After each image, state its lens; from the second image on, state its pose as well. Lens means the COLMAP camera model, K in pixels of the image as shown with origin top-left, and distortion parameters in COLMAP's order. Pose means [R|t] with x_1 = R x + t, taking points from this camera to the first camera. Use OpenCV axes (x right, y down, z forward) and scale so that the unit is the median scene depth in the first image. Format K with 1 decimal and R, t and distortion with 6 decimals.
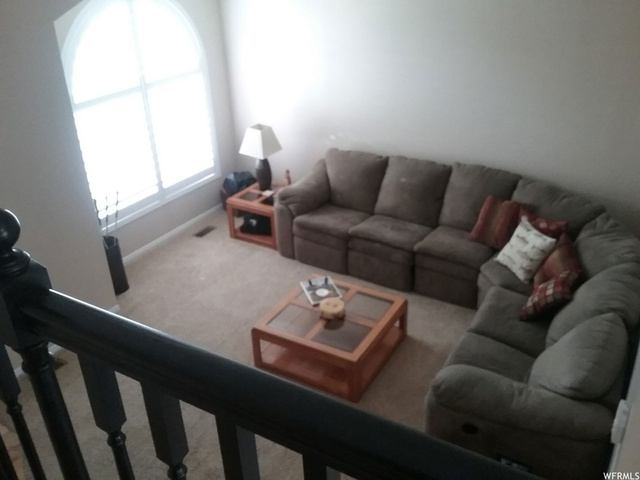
lens RADIAL K [[573.1, 0, 320.0], [0, 573.1, 240.0], [0, 0, 1]] dist [0.003227, 0.003651]
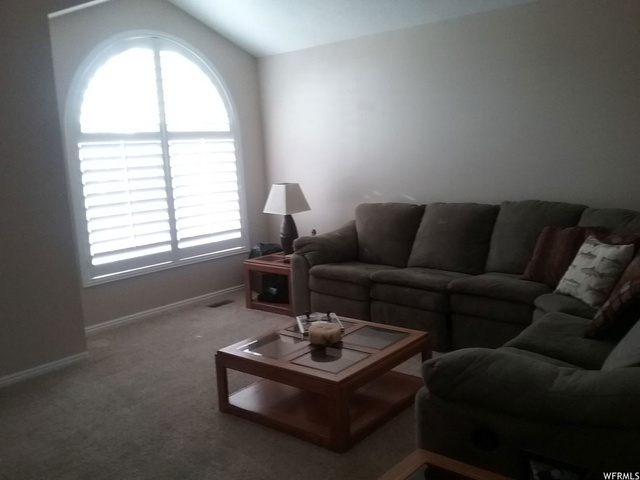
lens RADIAL K [[573.1, 0, 320.0], [0, 573.1, 240.0], [0, 0, 1]] dist [0.003227, 0.003651]
pose [[0.987249, 0.005619, -0.159087, 0.106436], [-0.055276, 0.949292, -0.309498, 0.188669], [0.149281, 0.314345, 0.937498, 0.203764]]
